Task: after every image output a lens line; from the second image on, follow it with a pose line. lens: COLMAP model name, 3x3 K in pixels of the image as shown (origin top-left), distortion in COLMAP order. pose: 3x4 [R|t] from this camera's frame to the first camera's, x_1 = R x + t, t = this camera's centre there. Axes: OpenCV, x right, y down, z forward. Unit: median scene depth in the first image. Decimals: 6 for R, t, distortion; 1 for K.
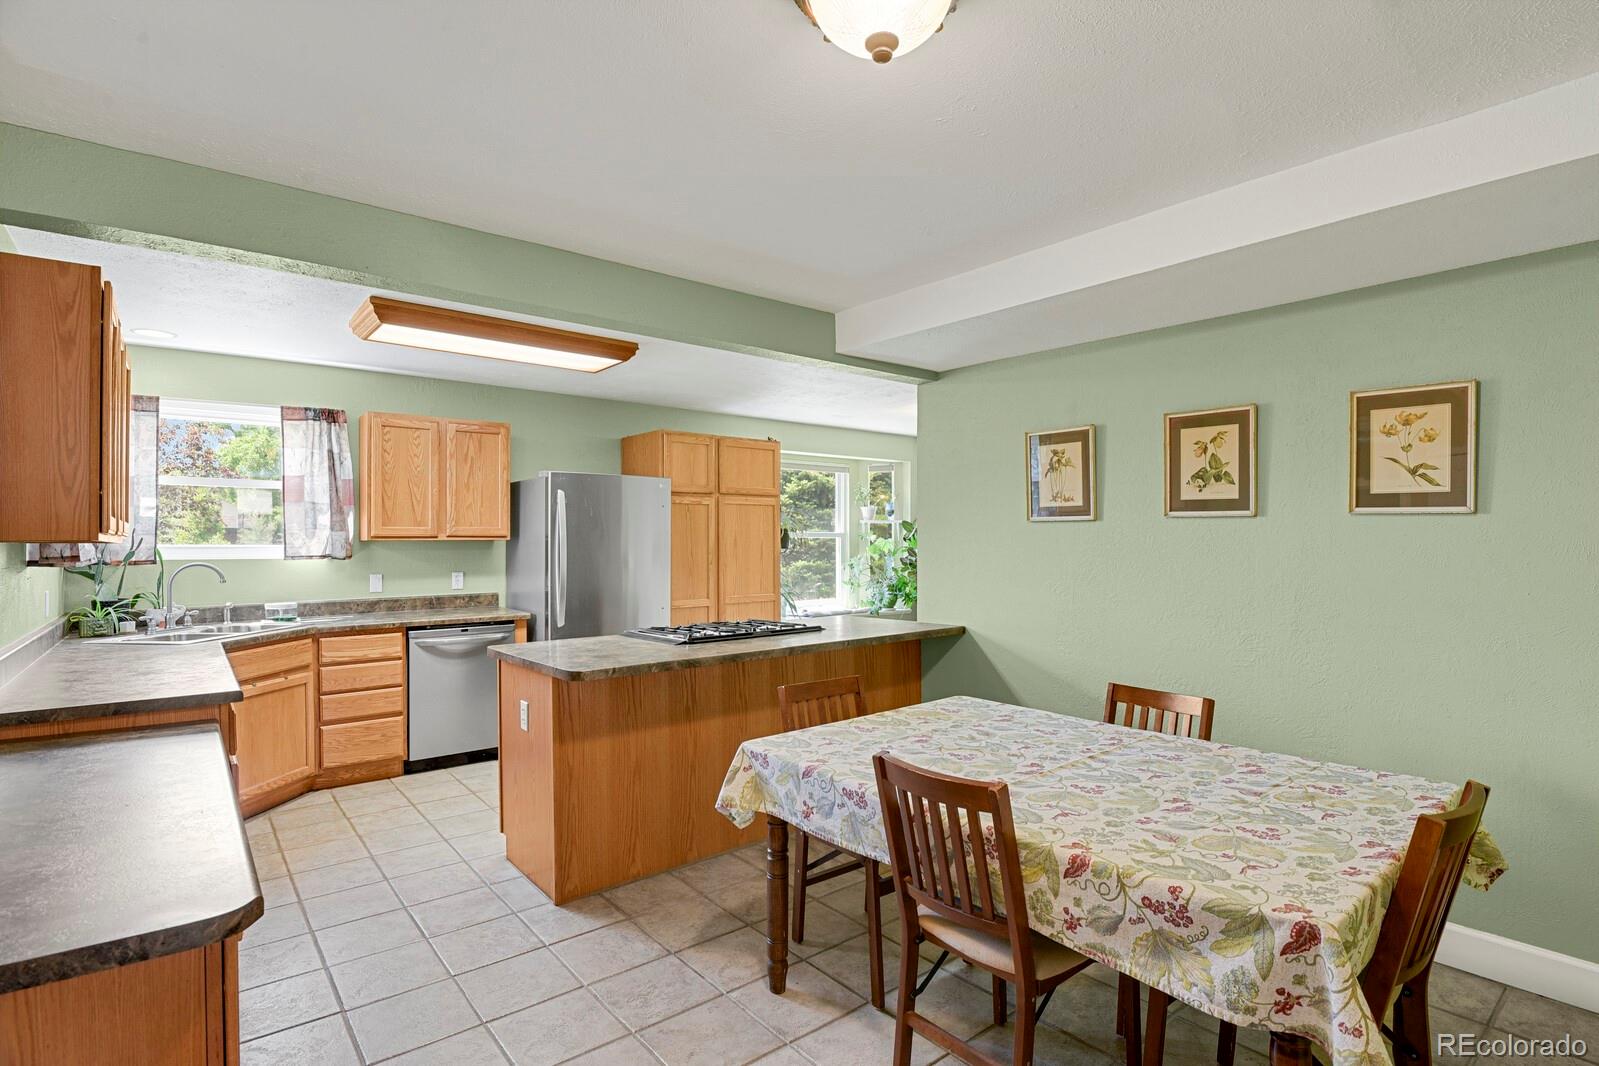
lens RADIAL K [[782.9, 0, 804.2], [0, 782.9, 539.5], [0, 0, 1]] dist [-0.022880, -0.004304]
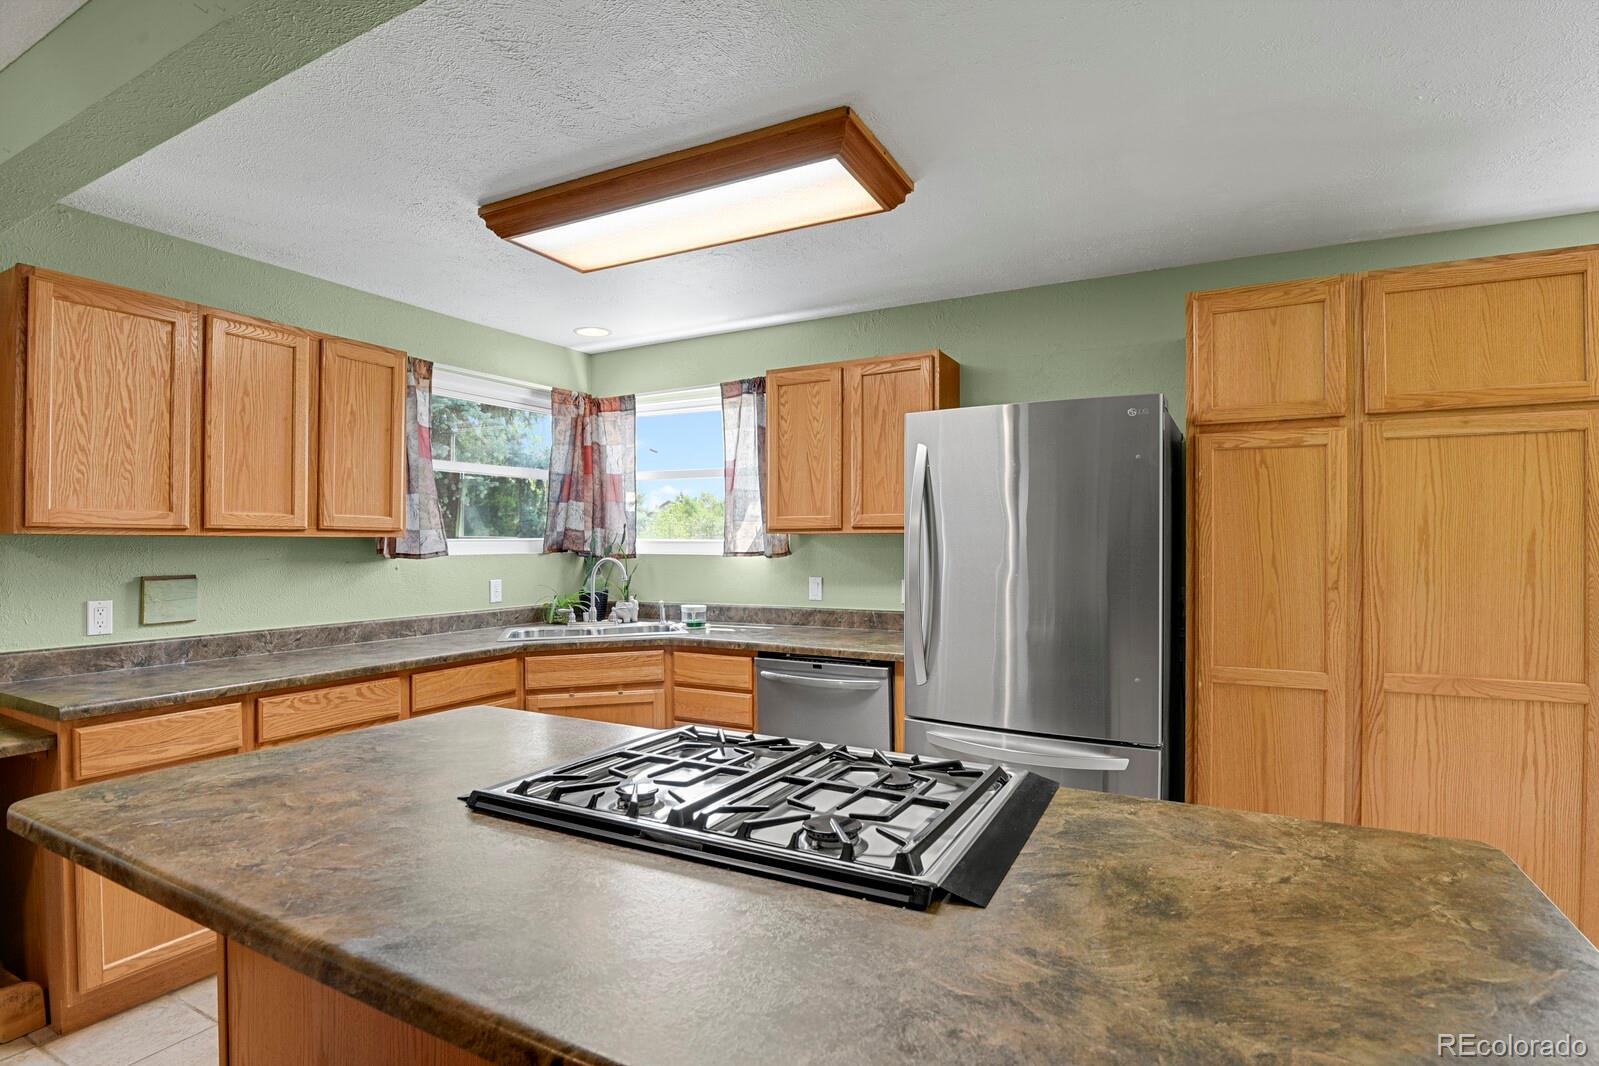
lens RADIAL K [[782.9, 0, 801.5], [0, 782.9, 538.7], [0, 0, 1]] dist [-0.022880, -0.004304]
pose [[0.381985, 0.000805, -0.924168, 0.186848], [0.002946, 0.999993, 0.002089, 0.004288], [0.924164, -0.003520, 0.381980, 0.729975]]
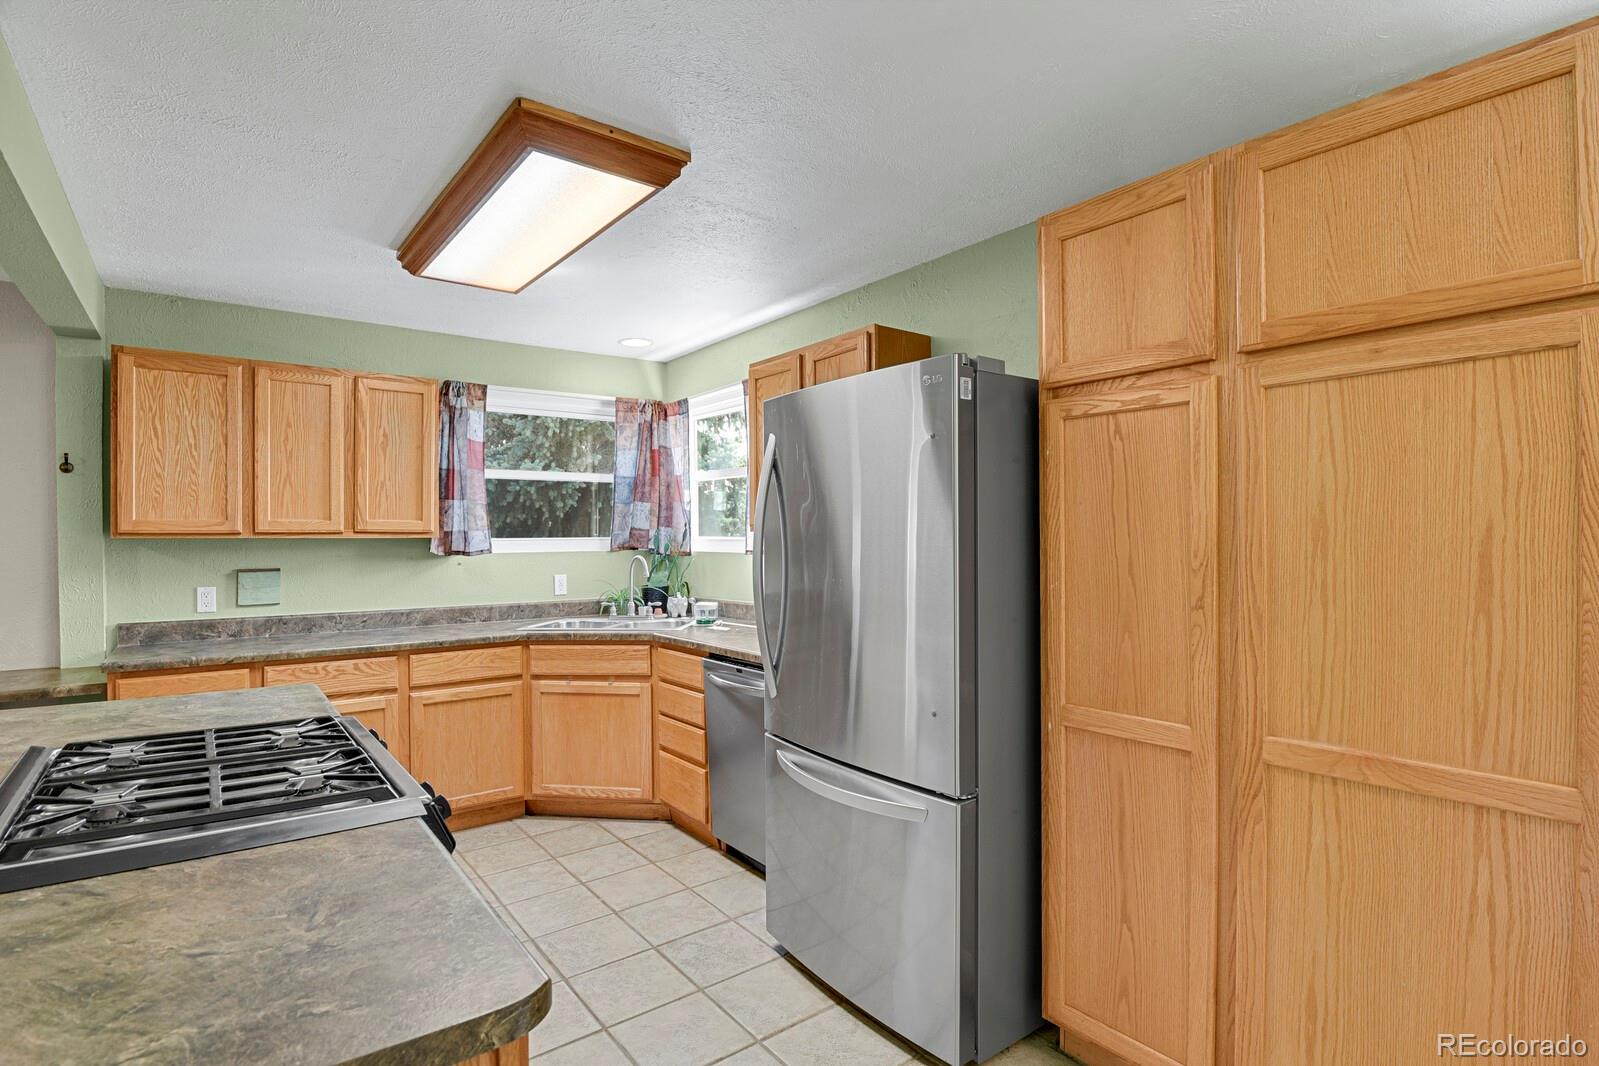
lens RADIAL K [[782.9, 0, 801.4], [0, 782.9, 538.1], [0, 0, 1]] dist [-0.022880, -0.004304]
pose [[-0.030984, 0.005720, -0.999503, 0.212870], [0.010517, 0.999930, 0.005396, 0.003356], [0.999465, -0.010344, -0.031042, 1.075337]]
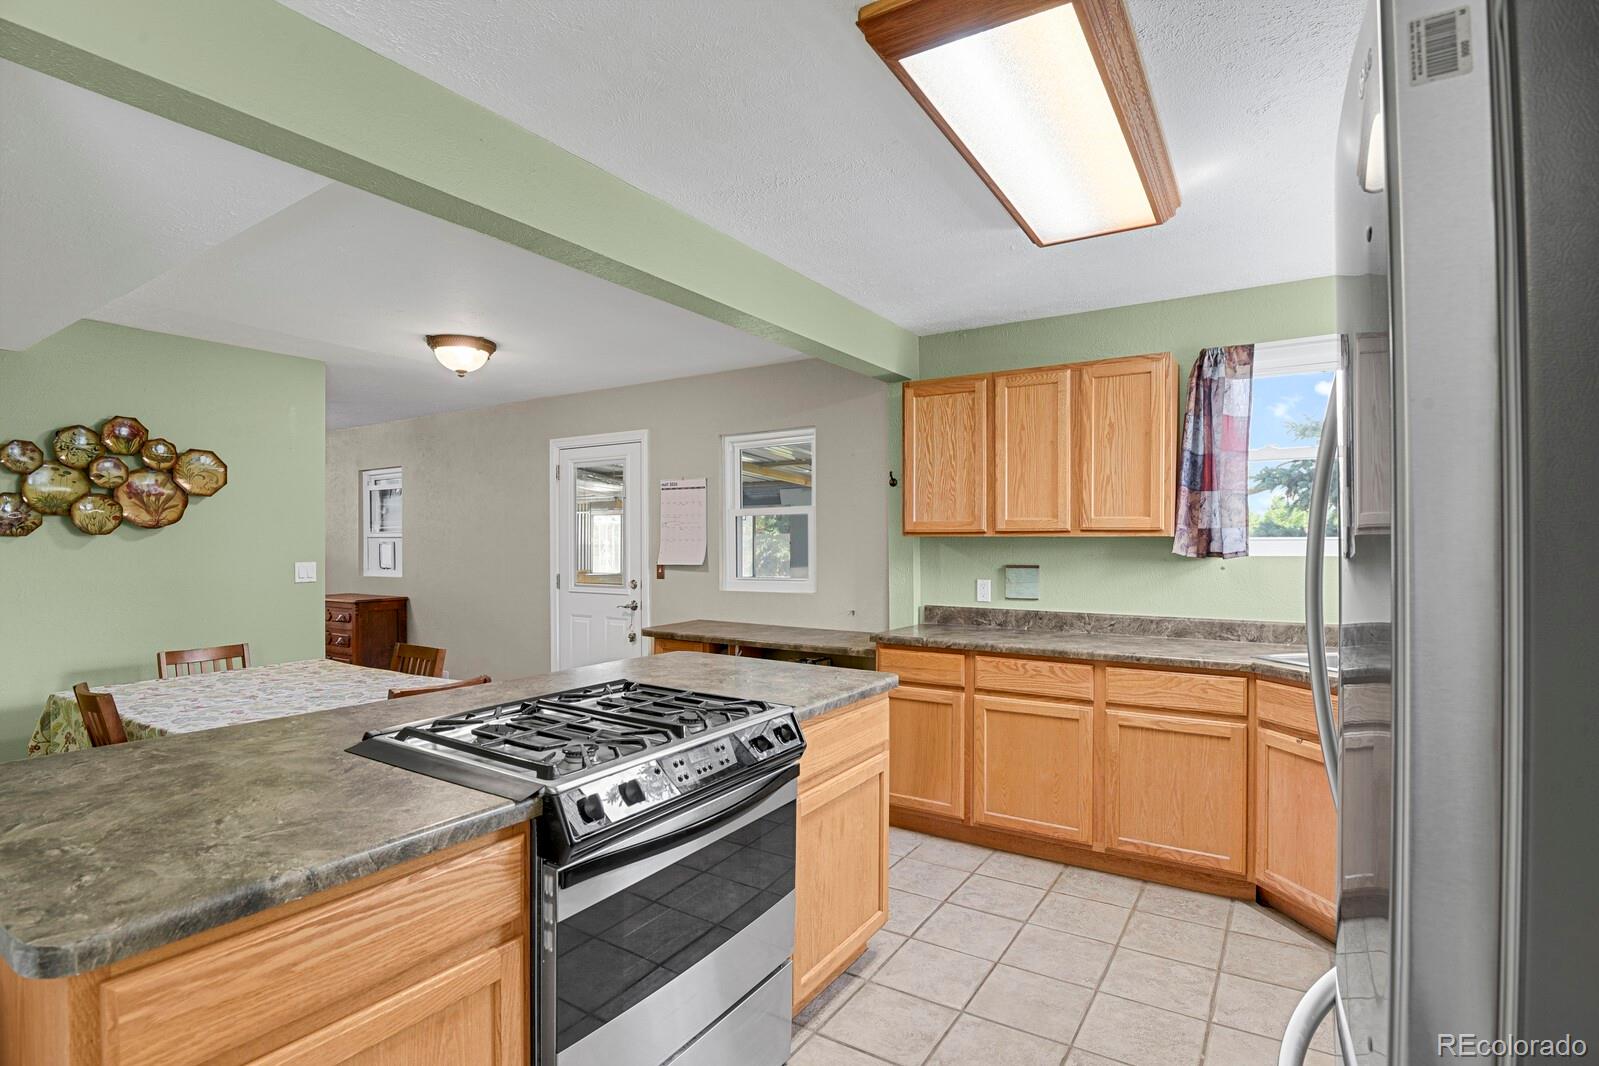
lens RADIAL K [[782.9, 0, 802.6], [0, 782.9, 538.9], [0, 0, 1]] dist [-0.022880, -0.004304]
pose [[-0.951587, 0.004493, -0.307348, -0.063225], [0.006229, 0.999970, -0.004667, 0.006894], [0.307318, -0.006356, -0.951586, 1.234127]]
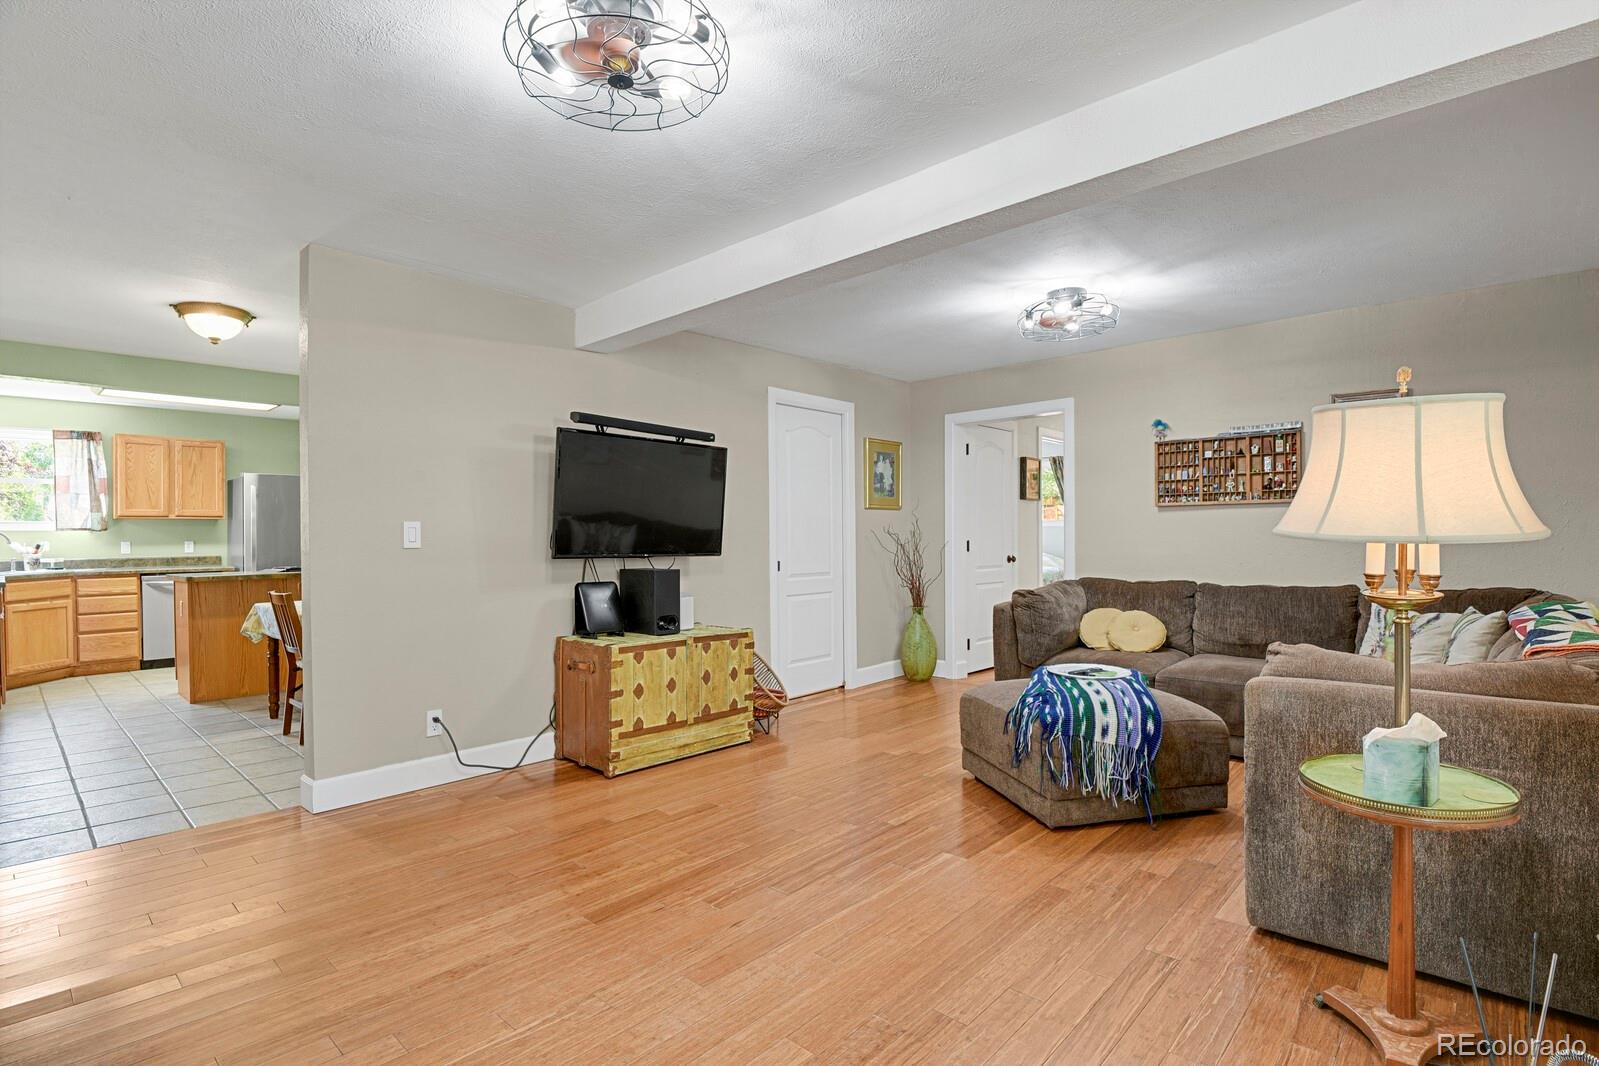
lens RADIAL K [[782.9, 0, 801.6], [0, 782.9, 538.4], [0, 0, 1]] dist [-0.022880, -0.004304]
pose [[0.991473, -0.004410, 0.130234, 0.577386], [0.003712, 0.999977, 0.005601, 0.037451], [-0.130256, -0.005070, 0.991467, -0.666793]]
